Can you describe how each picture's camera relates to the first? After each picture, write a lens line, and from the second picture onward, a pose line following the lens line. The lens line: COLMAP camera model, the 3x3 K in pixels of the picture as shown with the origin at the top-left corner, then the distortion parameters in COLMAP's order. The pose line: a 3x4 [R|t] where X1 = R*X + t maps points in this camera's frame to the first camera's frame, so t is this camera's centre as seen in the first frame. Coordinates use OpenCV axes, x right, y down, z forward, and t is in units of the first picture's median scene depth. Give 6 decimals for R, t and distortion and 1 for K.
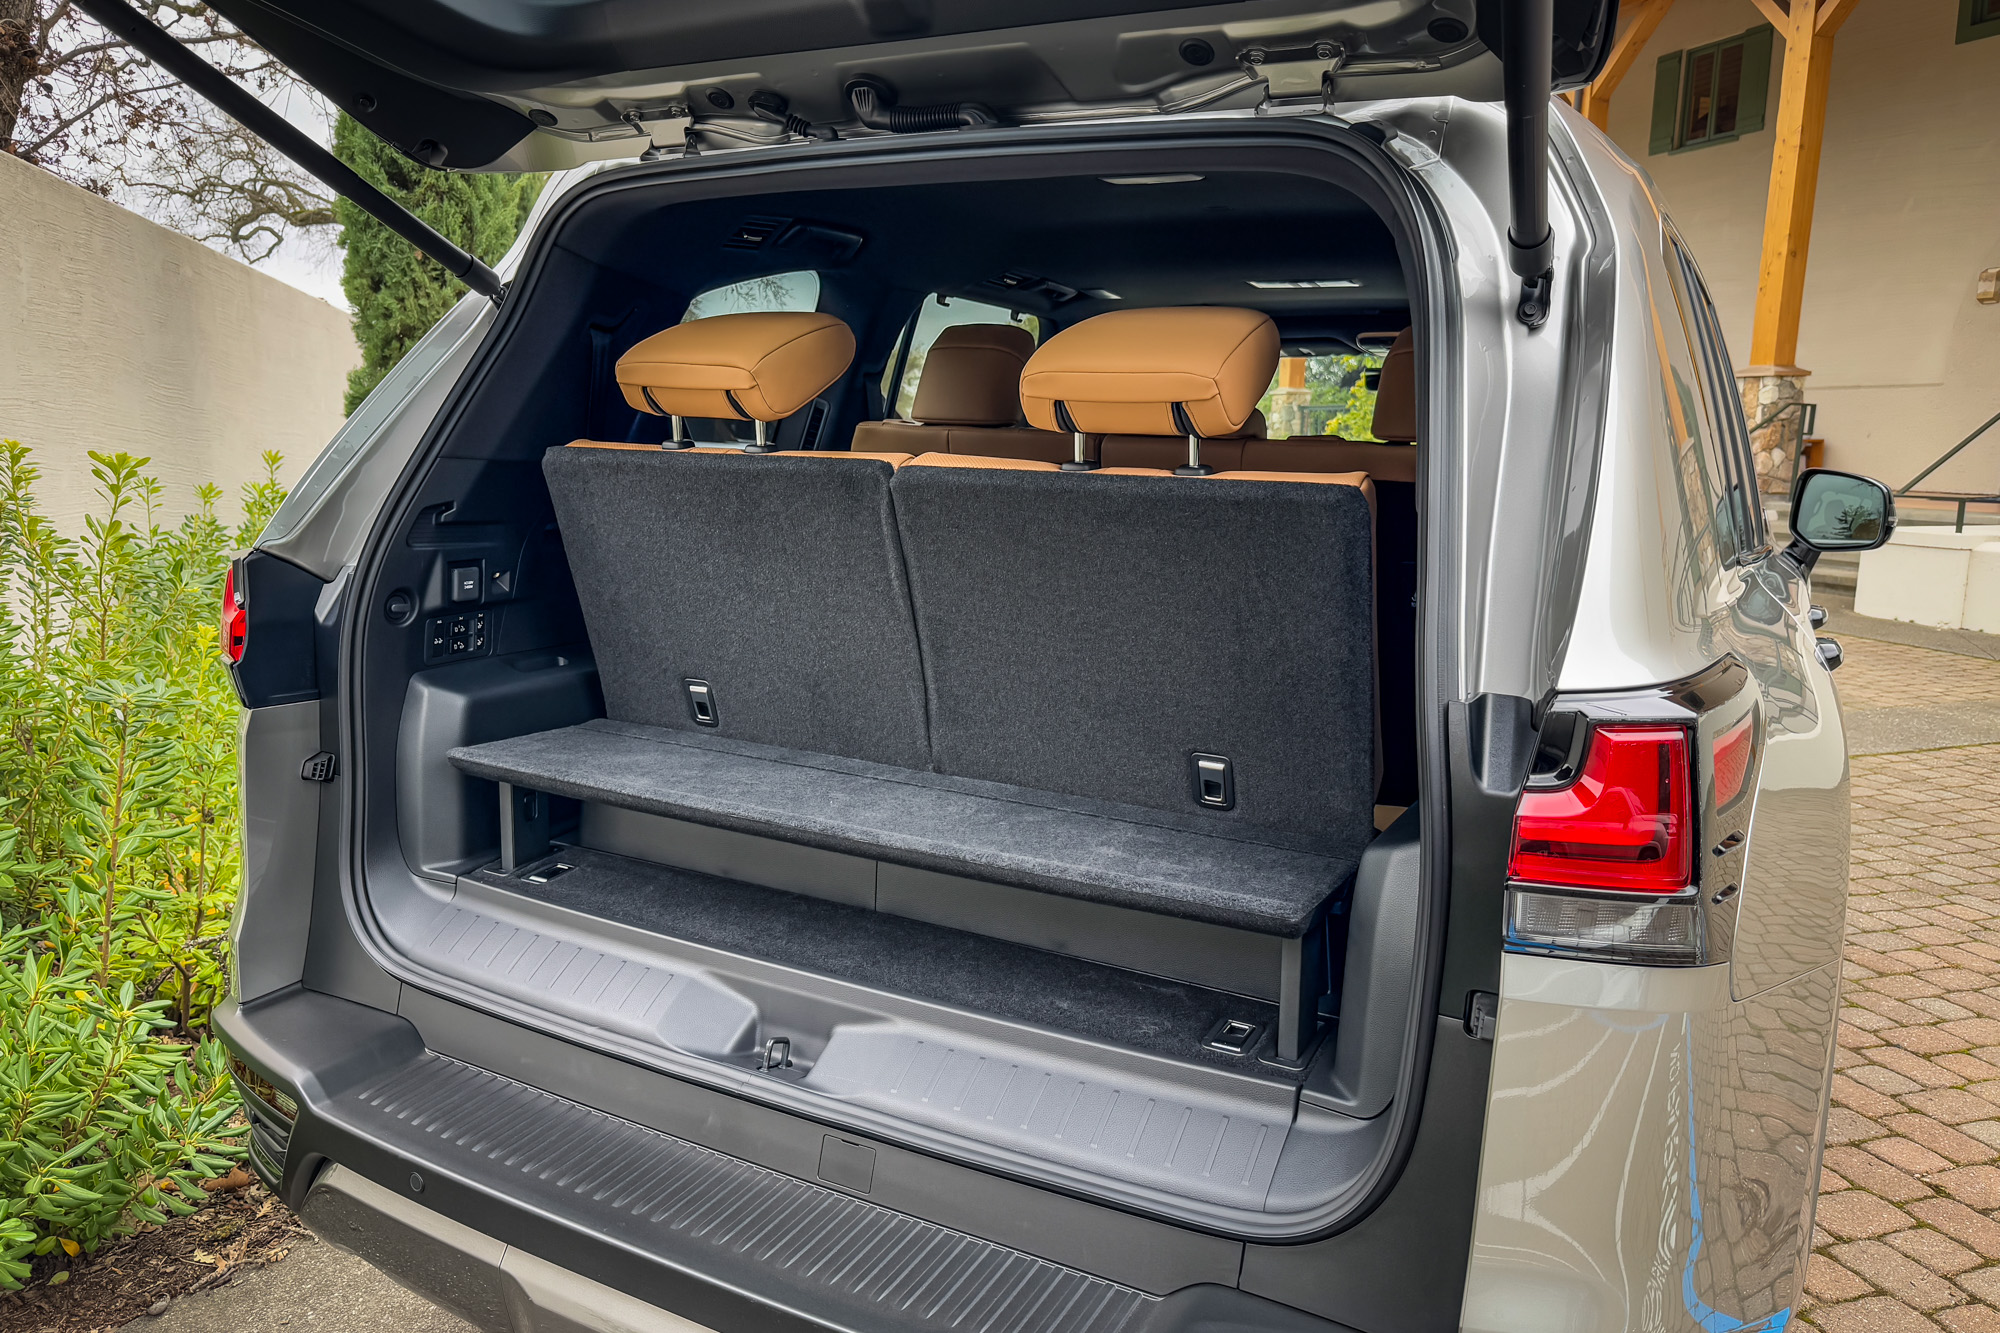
lens RADIAL K [[1392.3, 0, 1000.0], [0, 1392.3, 666.5], [0, 0, 1]] dist [-0.003368, -0.000396]
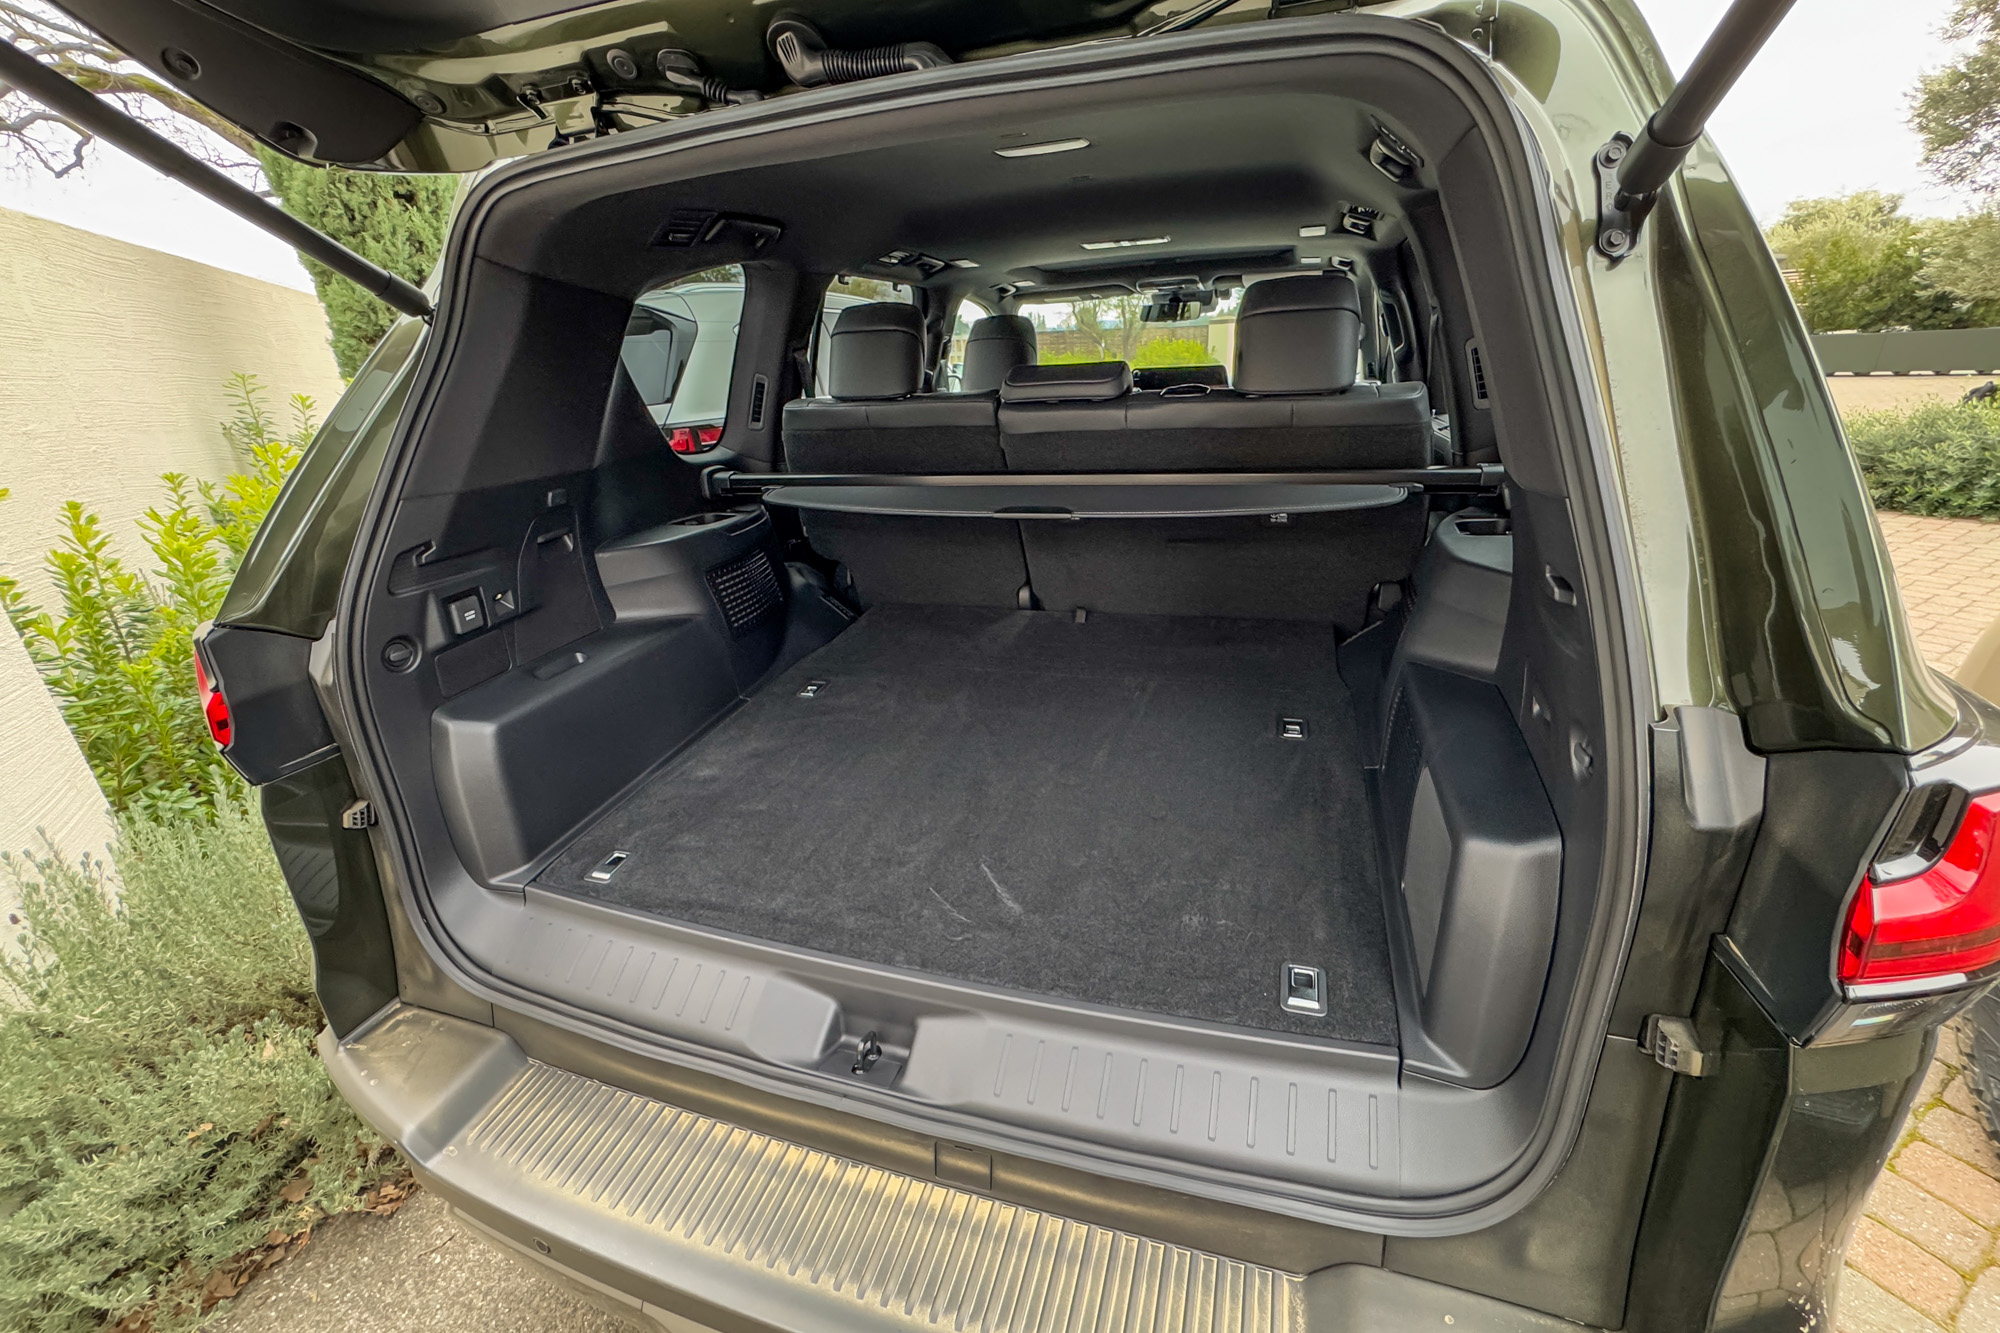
lens RADIAL K [[841.0, 0, 1000.0], [0, 841.0, 666.5], [0, 0, 1]] dist [0.001119, 0.000246]
pose [[0.982284, -0.144683, 0.119103, -0.075996], [0.120109, 0.973917, 0.192509, -0.096887], [-0.143850, -0.174794, 0.974040, 0.333384]]
